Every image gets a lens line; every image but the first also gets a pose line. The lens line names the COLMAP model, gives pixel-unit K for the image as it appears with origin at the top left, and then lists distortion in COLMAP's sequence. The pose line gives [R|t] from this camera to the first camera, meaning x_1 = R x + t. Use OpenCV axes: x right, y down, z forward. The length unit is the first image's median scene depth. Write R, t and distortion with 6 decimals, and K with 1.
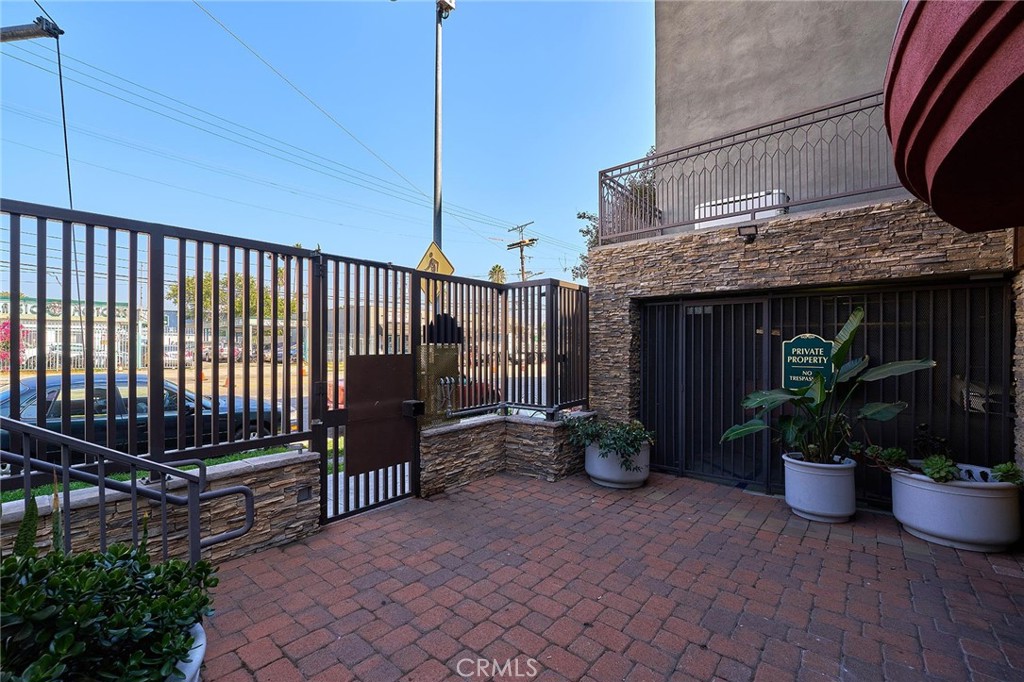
lens RADIAL K [[423.0, 0, 517.5], [0, 423.0, 343.9], [0, 0, 1]] dist [-0.003411, -0.000679]
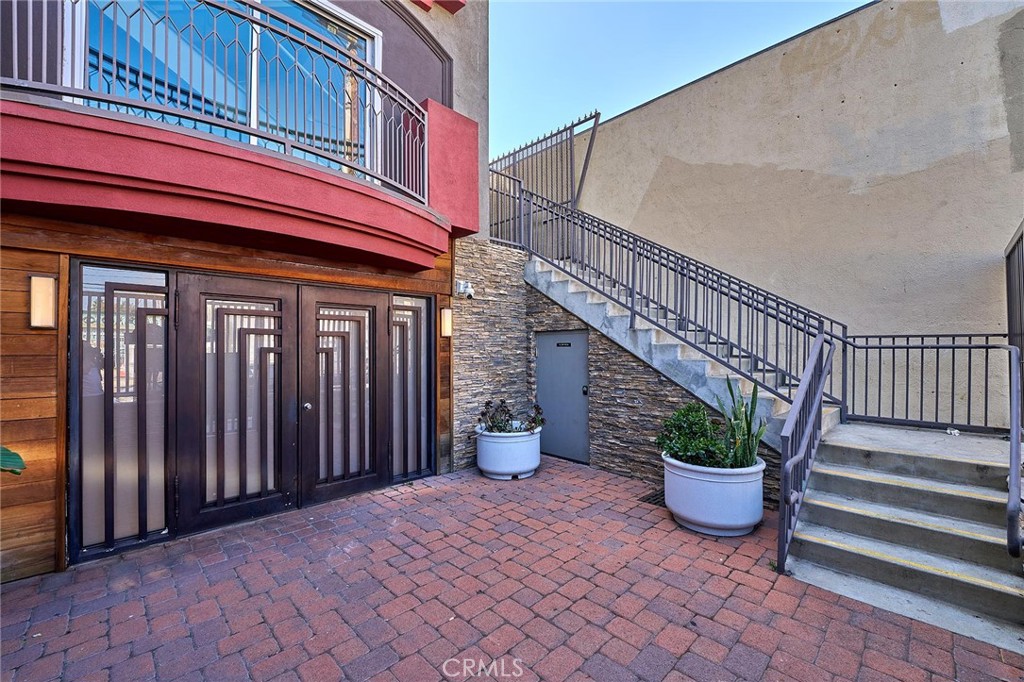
lens RADIAL K [[419.6, 0, 513.3], [0, 419.6, 341.1], [0, 0, 1]] dist [-0.004445, -0.000827]
pose [[-0.992510, 0.002289, 0.122144, -0.024860], [-0.000634, 0.999715, -0.023884, 0.017965], [-0.122164, -0.023783, -0.992225, 1.054510]]
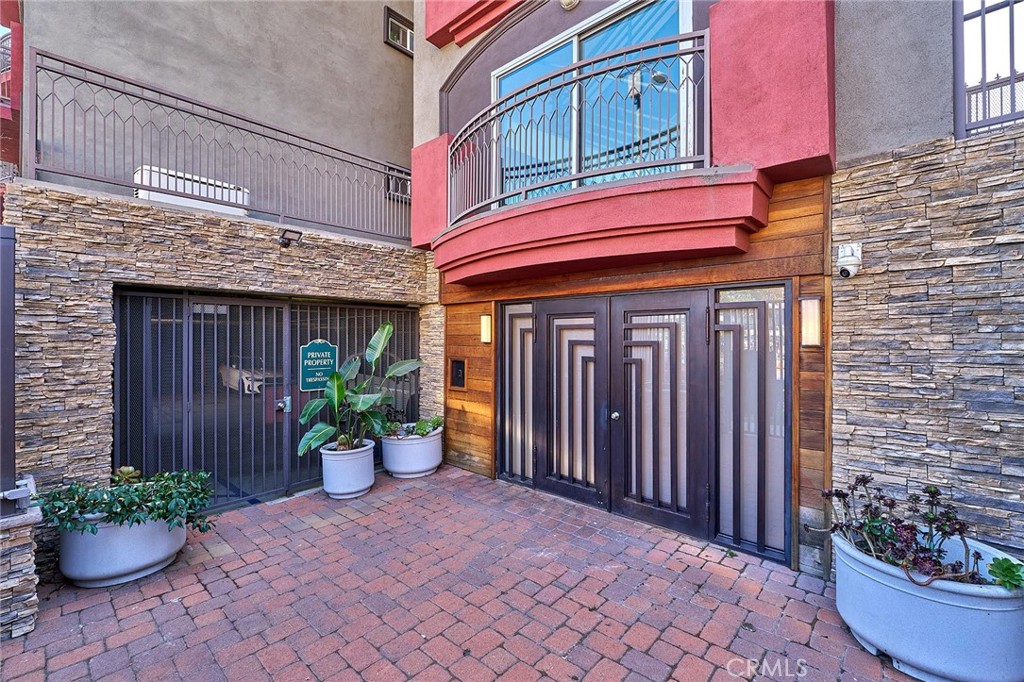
lens RADIAL K [[429.6, 0, 499.9], [0, 429.6, 334.2], [0, 0, 1]] dist [-0.007471, -0.000395]
pose [[0.071993, 0.007486, 0.997377, -0.410498], [-0.004685, 0.999963, -0.007167, -0.030723], [-0.997394, -0.004157, 0.072026, 0.429948]]
